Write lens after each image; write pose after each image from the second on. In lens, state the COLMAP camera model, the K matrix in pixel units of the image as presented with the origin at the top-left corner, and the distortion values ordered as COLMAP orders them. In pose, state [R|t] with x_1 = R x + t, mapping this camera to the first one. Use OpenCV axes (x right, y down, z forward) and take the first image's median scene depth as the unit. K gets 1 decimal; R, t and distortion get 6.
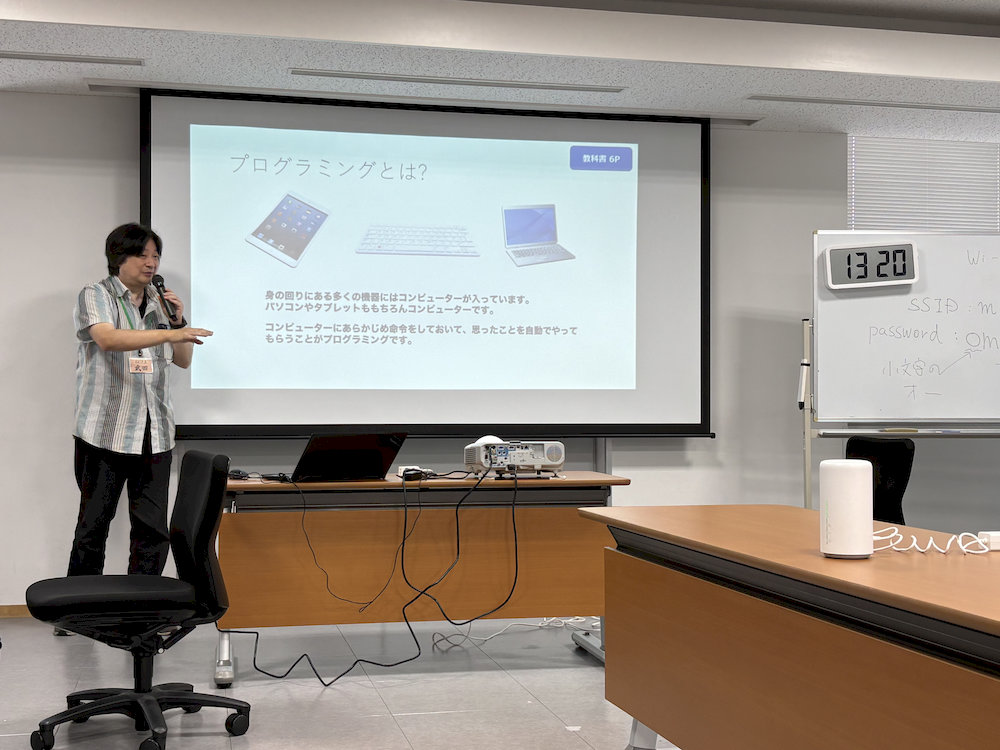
lens RADIAL K [[1315.2, 0, 500.0], [0, 1315.2, 375.0], [0, 0, 1]] dist [0.075607, -0.011642]
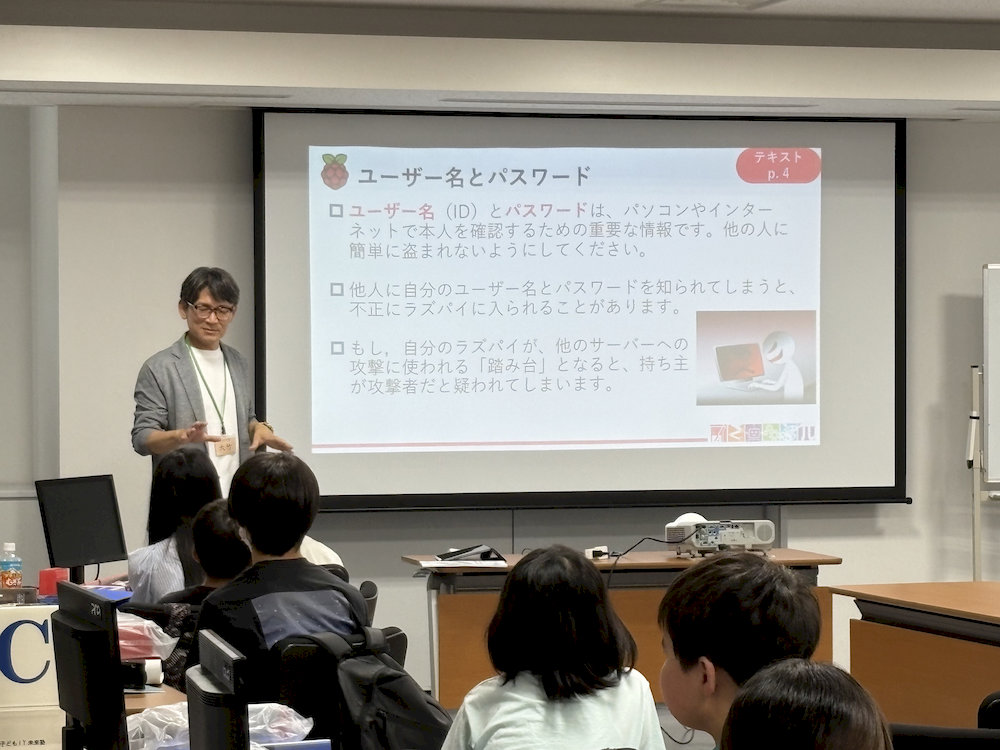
lens RADIAL K [[3682.9, 0, 500.0], [0, 3682.9, 375.0], [0, 0, 1]] dist [0.072360, -2.330883]
pose [[0.996783, -0.004705, 0.080009, -0.372100], [0.001618, 0.999253, 0.038611, -0.163243], [-0.080131, -0.038357, 0.996046, -1.707637]]
